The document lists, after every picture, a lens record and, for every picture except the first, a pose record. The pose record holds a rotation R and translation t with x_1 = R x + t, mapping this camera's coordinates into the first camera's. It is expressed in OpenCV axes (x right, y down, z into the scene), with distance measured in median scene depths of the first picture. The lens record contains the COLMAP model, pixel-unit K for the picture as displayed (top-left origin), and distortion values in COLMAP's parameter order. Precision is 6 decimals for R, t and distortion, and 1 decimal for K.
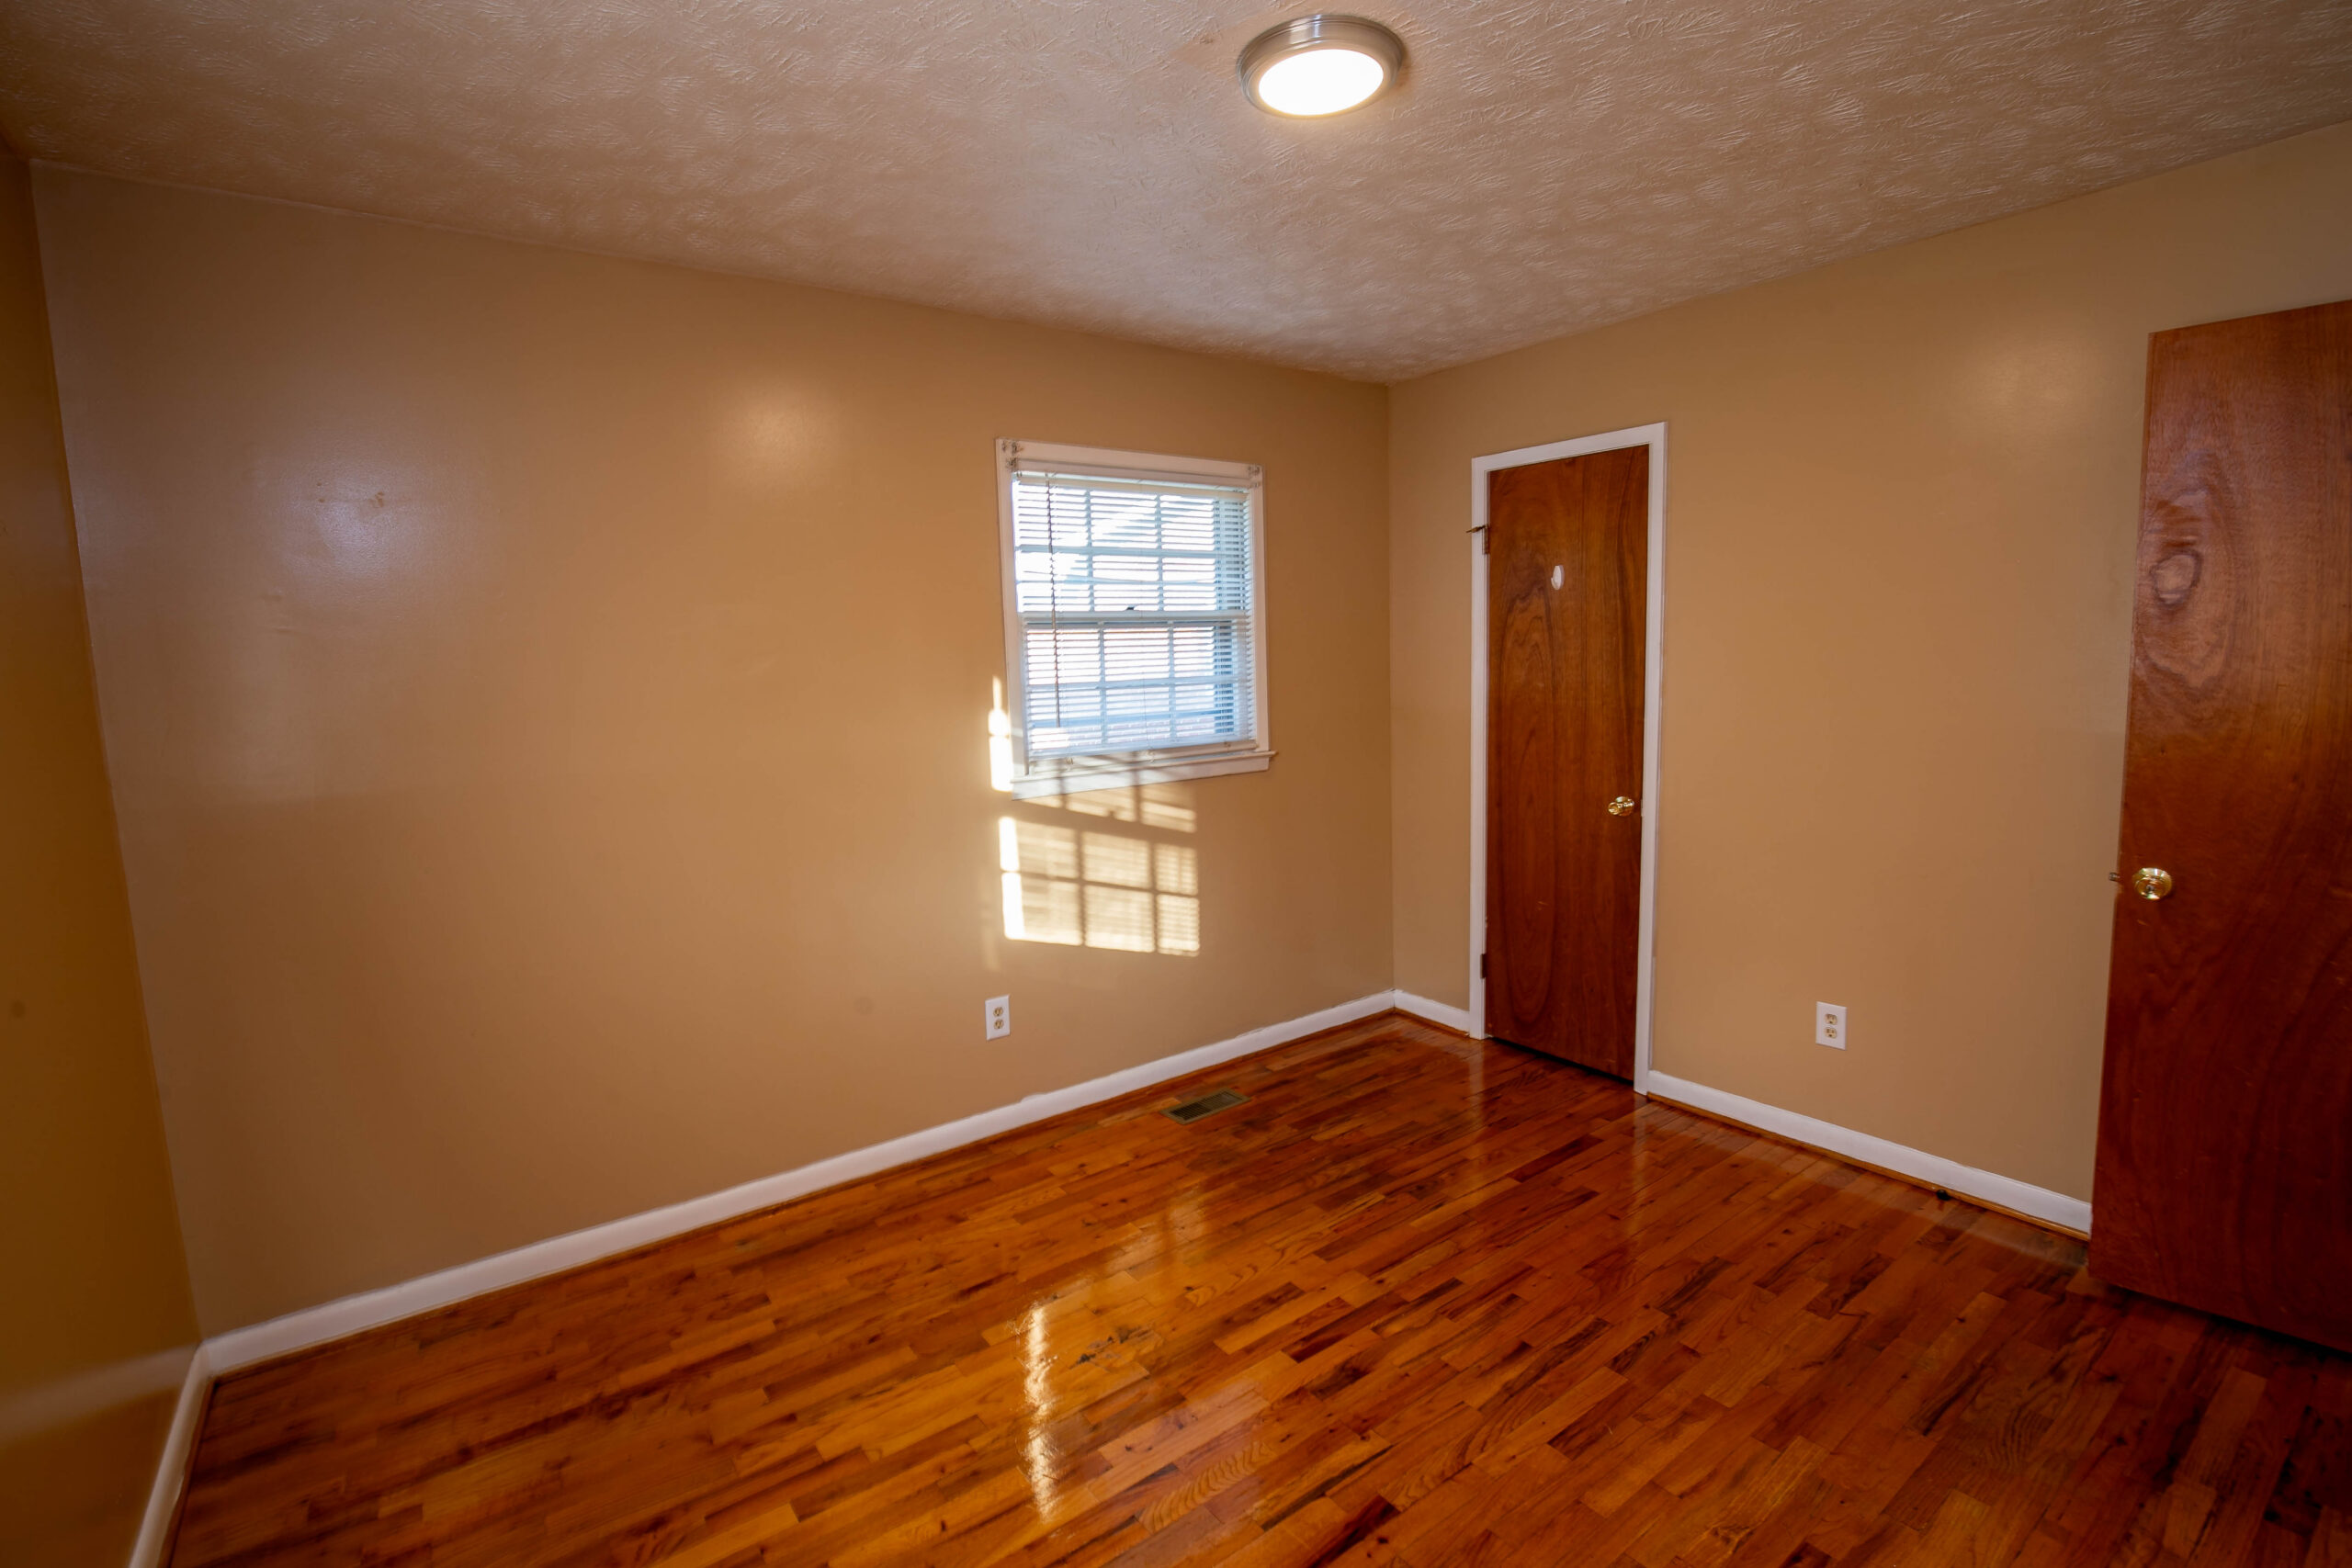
lens RADIAL K [[1108.8, 0, 1188.5], [0, 1108.8, 781.1], [0, 0, 1]] dist [-0.027246, 0.000254]
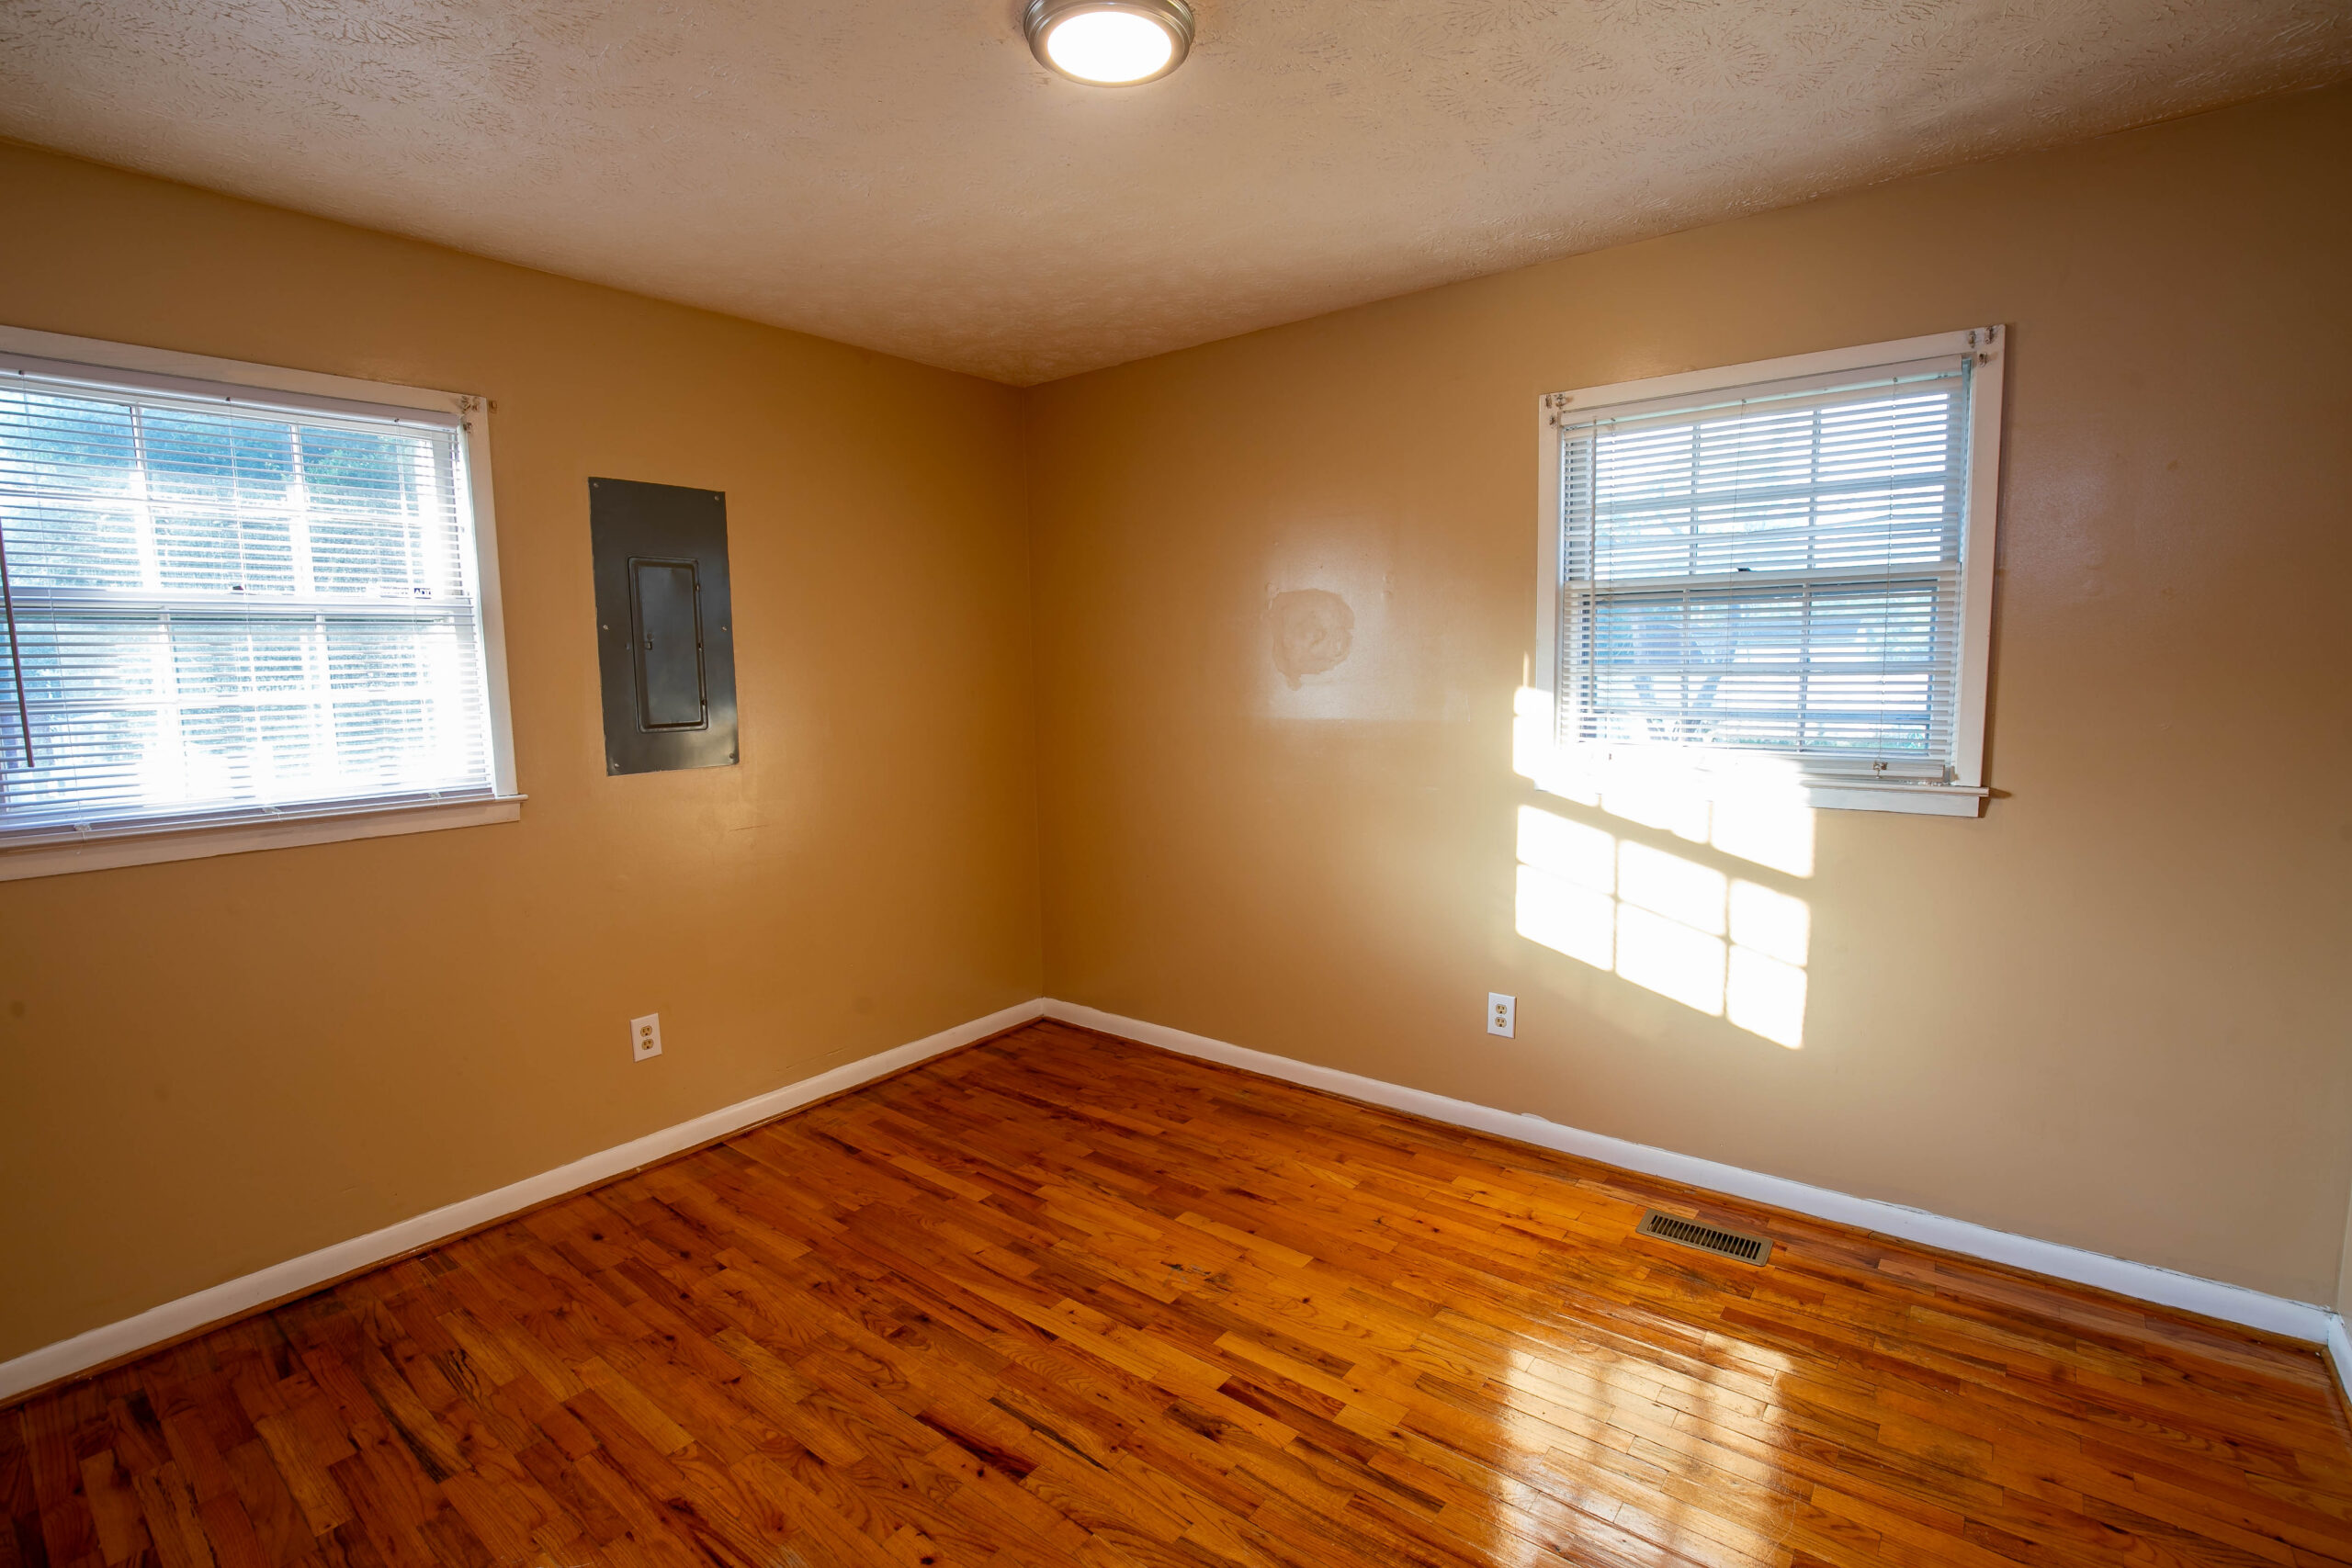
lens RADIAL K [[1108.8, 0, 1188.5], [0, 1108.8, 781.1], [0, 0, 1]] dist [-0.027246, 0.000254]
pose [[0.242779, 0.130927, -0.961206, 0.621683], [-0.100699, 0.988899, 0.109265, -0.058841], [0.964841, 0.070266, 0.253268, 0.467784]]
